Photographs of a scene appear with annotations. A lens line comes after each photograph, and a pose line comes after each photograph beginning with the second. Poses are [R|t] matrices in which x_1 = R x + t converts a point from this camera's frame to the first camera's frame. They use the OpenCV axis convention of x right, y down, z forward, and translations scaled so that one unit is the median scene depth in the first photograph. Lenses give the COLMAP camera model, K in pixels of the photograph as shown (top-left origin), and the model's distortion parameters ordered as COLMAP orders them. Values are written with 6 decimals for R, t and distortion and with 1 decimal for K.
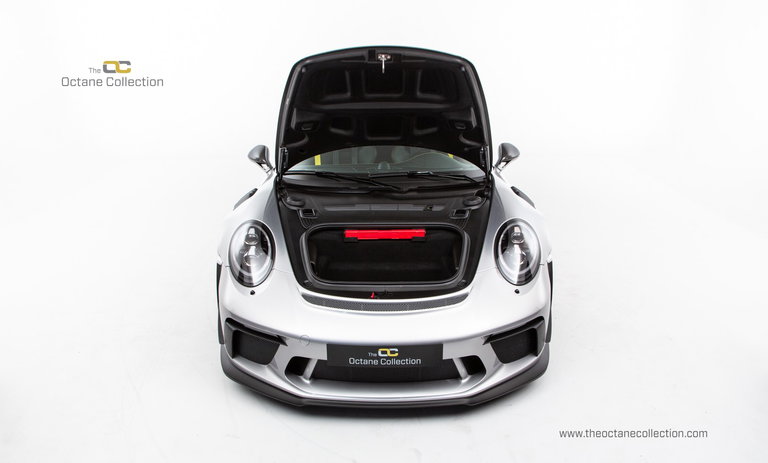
lens RADIAL K [[644.5, 0, 383.2], [0, 644.5, 239.2], [0, 0, 1]] dist [-0.035767, 0.003583]
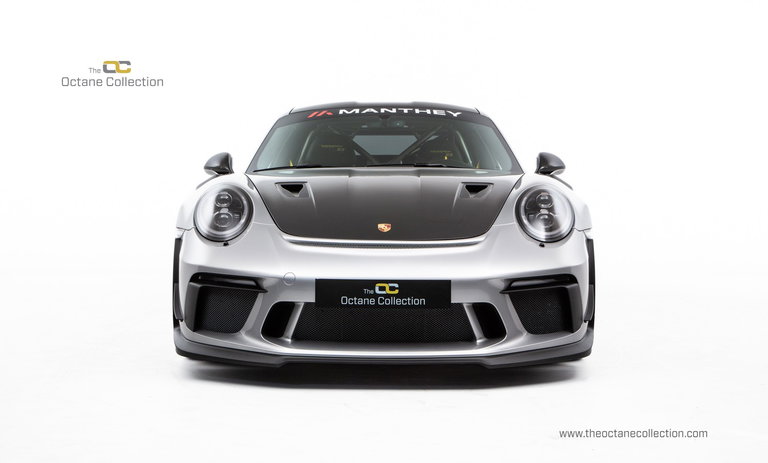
lens RADIAL K [[1259.9, 0, 385.3], [0, 1259.9, 229.8], [0, 0, 1]] dist [0.259053, 0.000000]
pose [[0.999976, 0.006867, -0.001203, 0.006474], [-0.006919, 0.956348, -0.292150, 0.542869], [-0.000855, 0.292151, 0.956372, -0.578586]]
